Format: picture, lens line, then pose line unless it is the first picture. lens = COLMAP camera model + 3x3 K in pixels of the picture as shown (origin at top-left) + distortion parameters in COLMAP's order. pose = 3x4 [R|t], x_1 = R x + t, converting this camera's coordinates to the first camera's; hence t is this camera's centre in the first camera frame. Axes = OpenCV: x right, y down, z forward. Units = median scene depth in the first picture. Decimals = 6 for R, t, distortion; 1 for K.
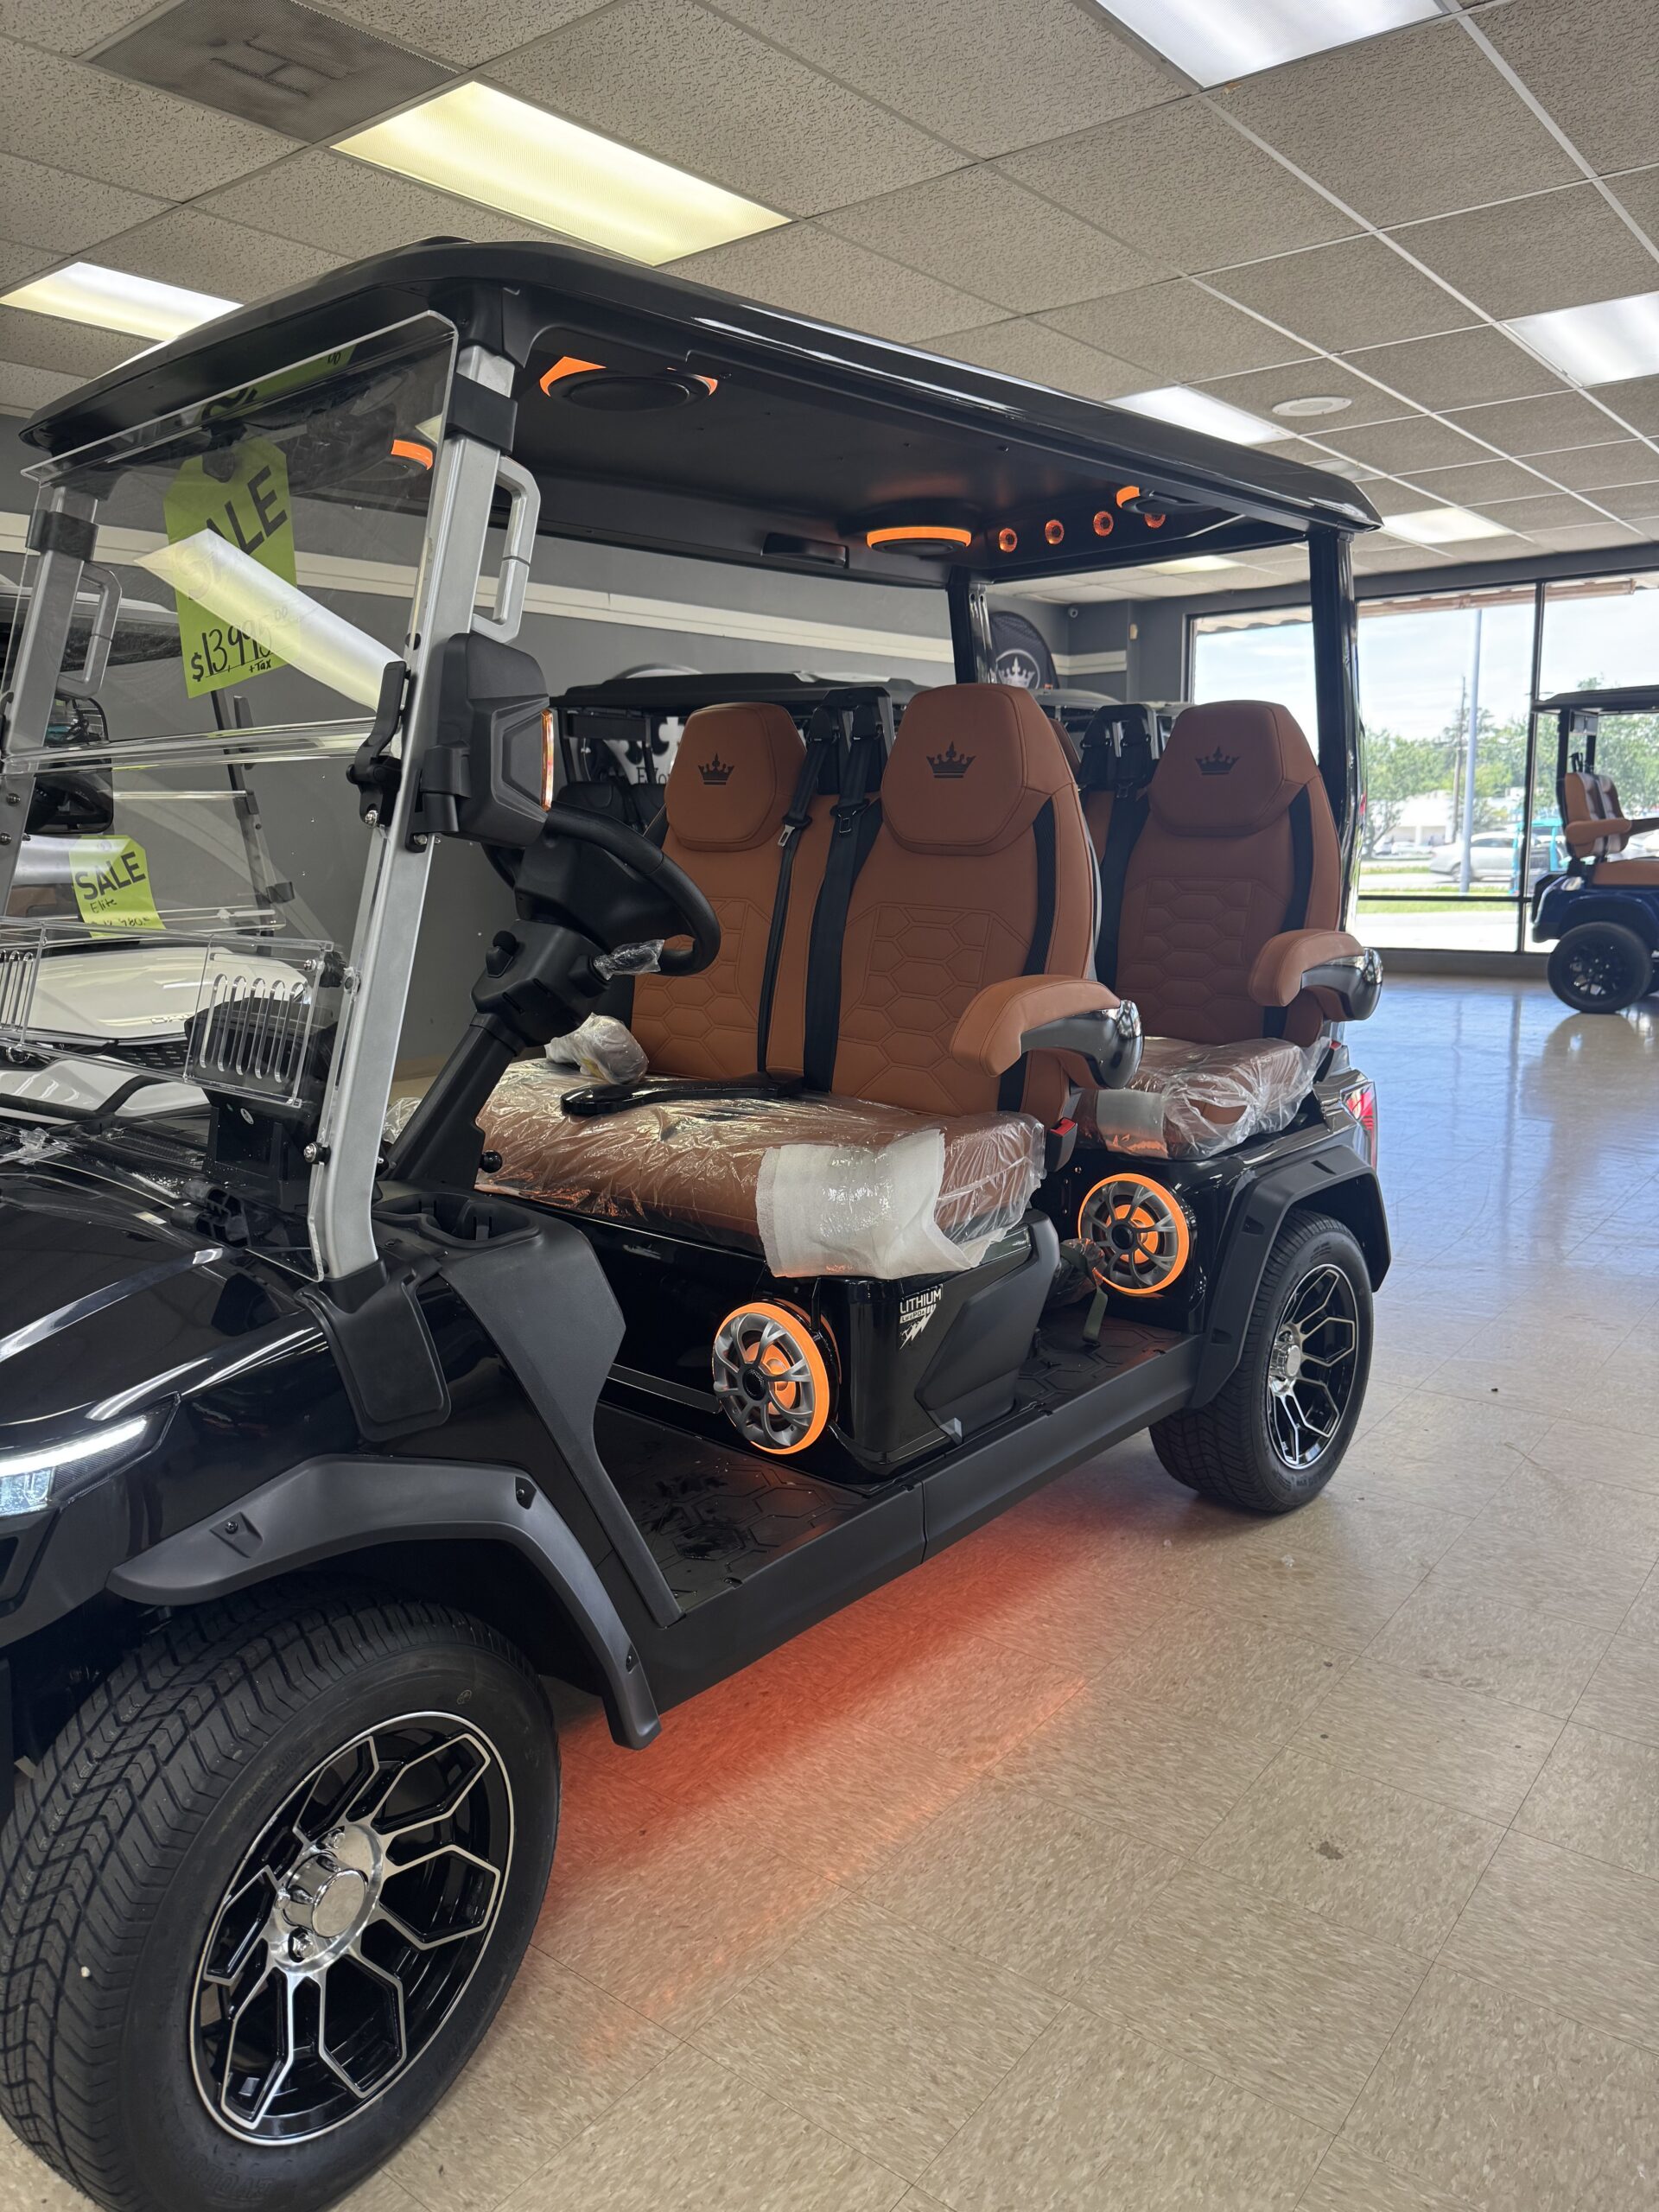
lens RADIAL K [[1547.5, 0, 832.7], [0, 1547.5, 1100.2], [0, 0, 1]] dist [0.025974, -0.028208]
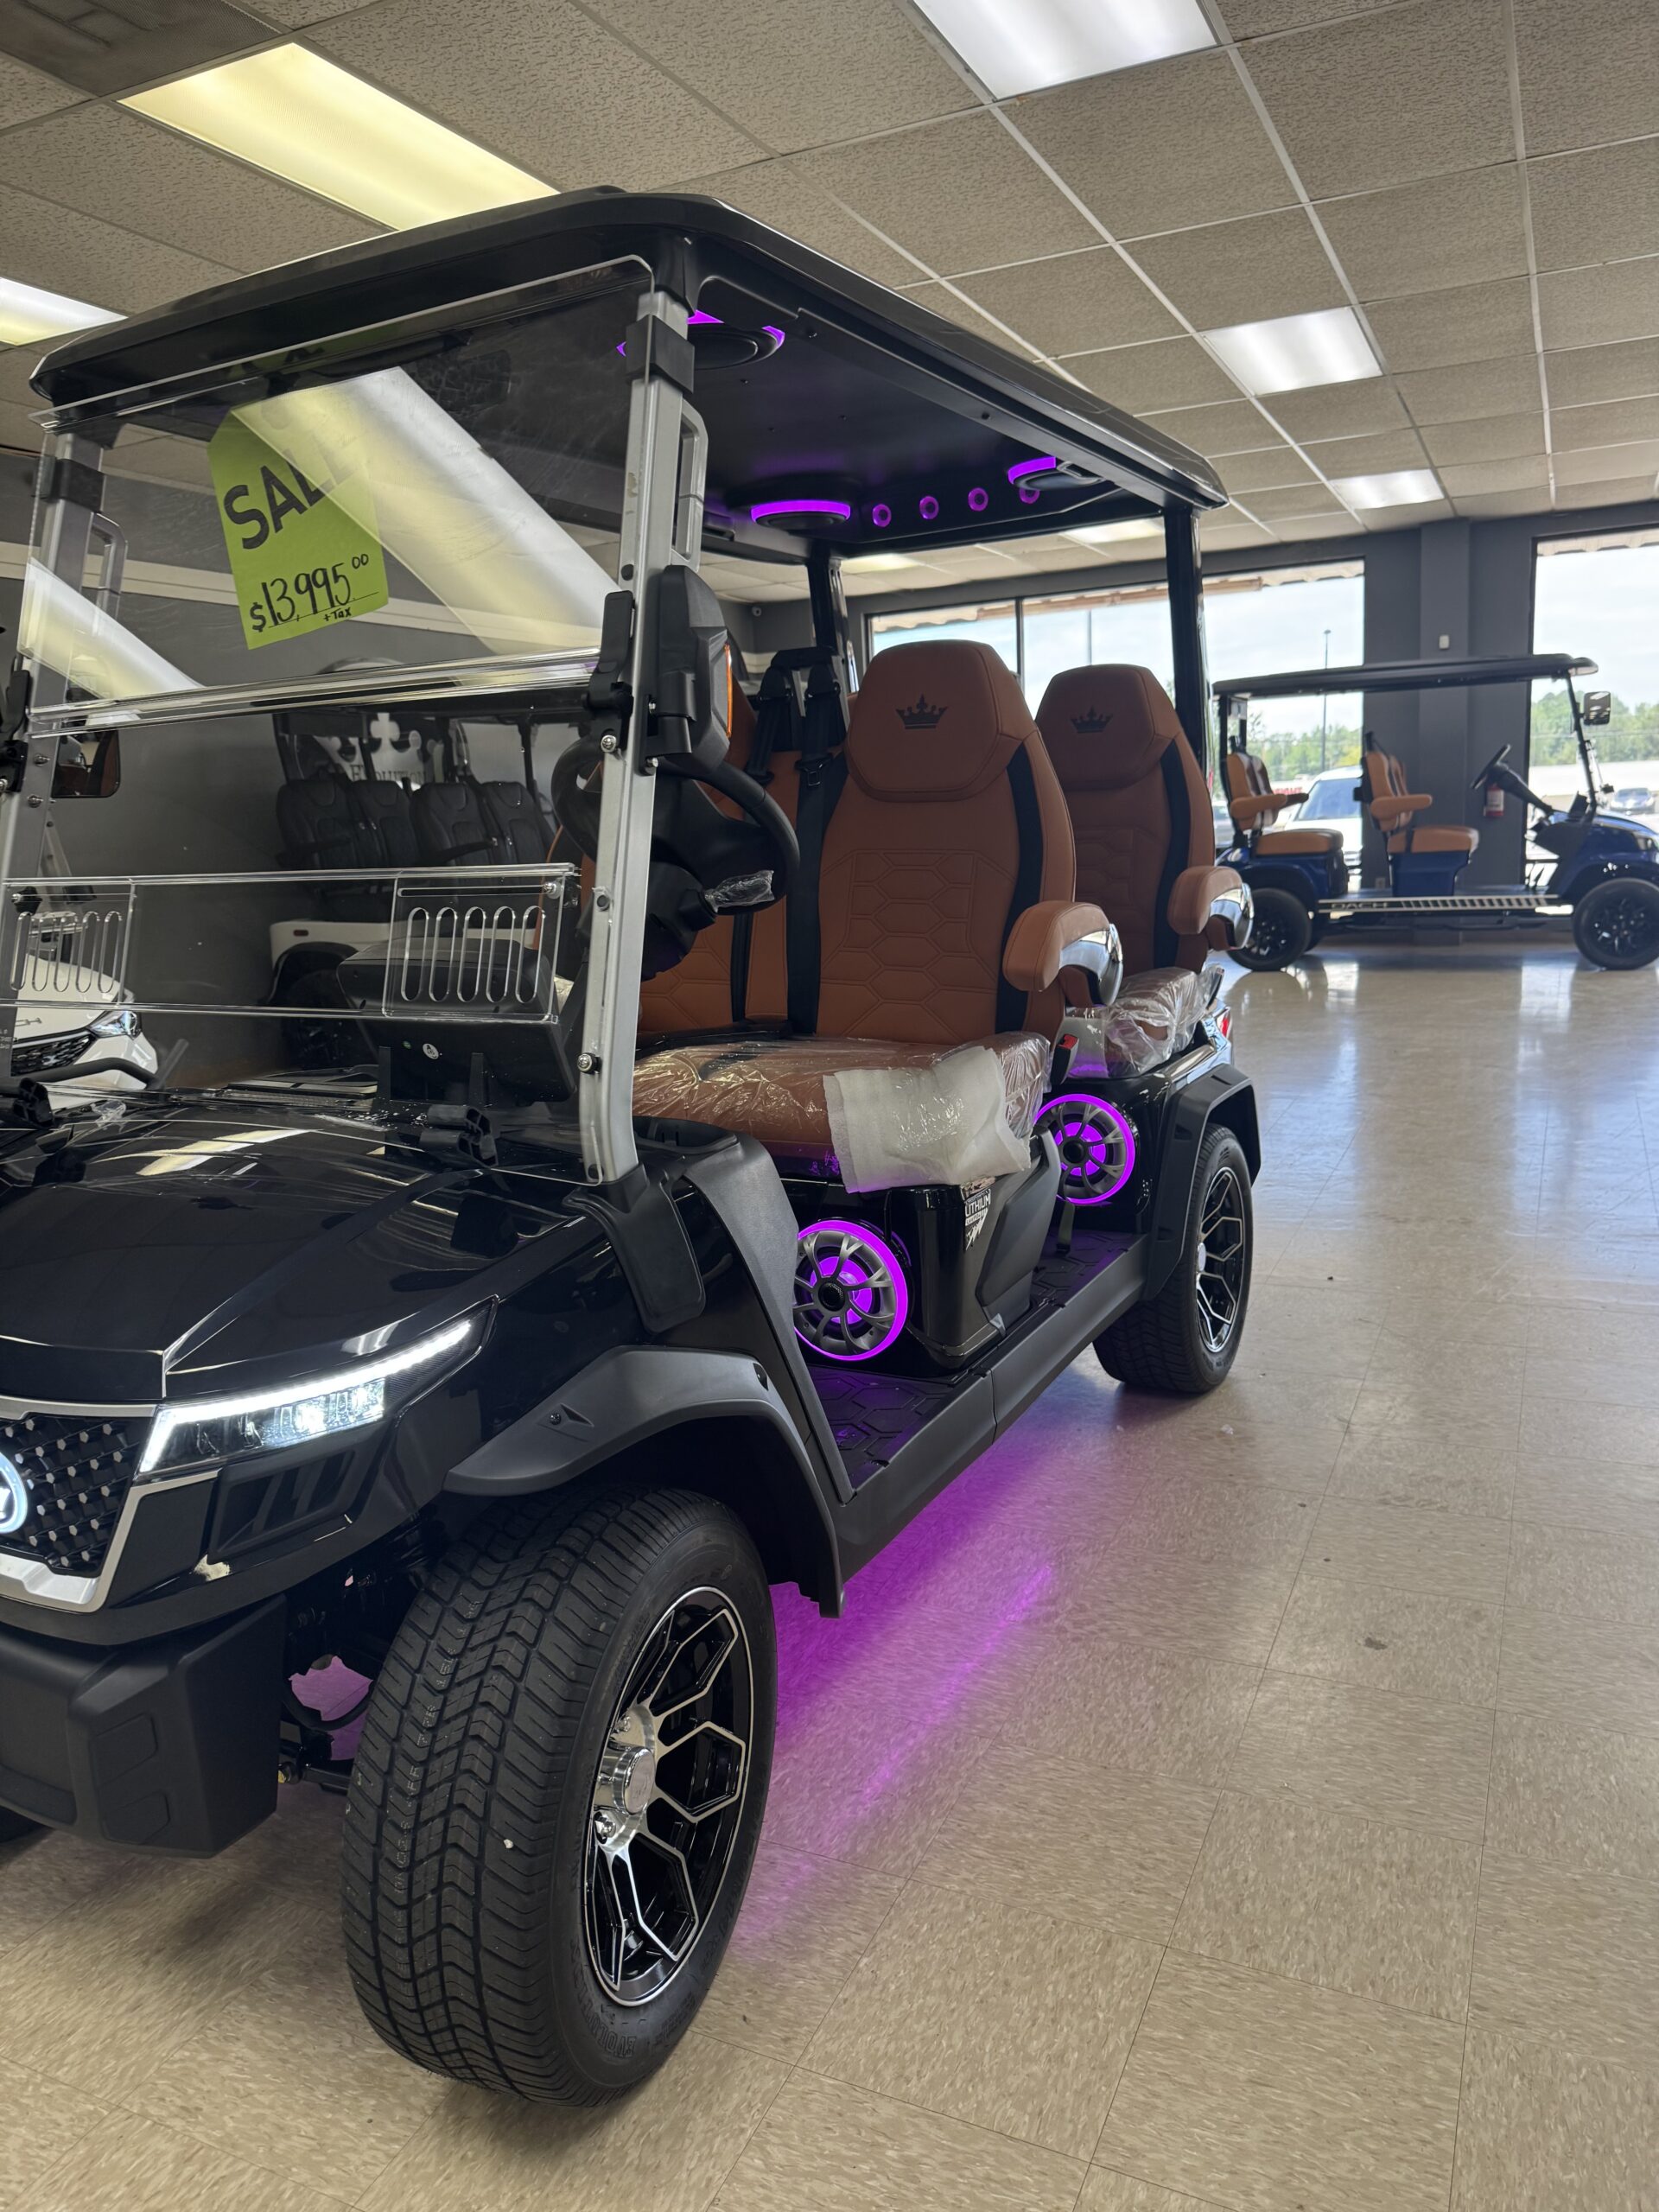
lens RADIAL K [[1547.5, 0, 813.9], [0, 1547.5, 1113.4], [0, 0, 1]] dist [0.025974, -0.028208]
pose [[0.974954, -0.070982, 0.210776, -0.269698], [0.070159, 0.997471, 0.011389, 0.044513], [-0.211051, 0.003684, 0.977468, -0.033914]]
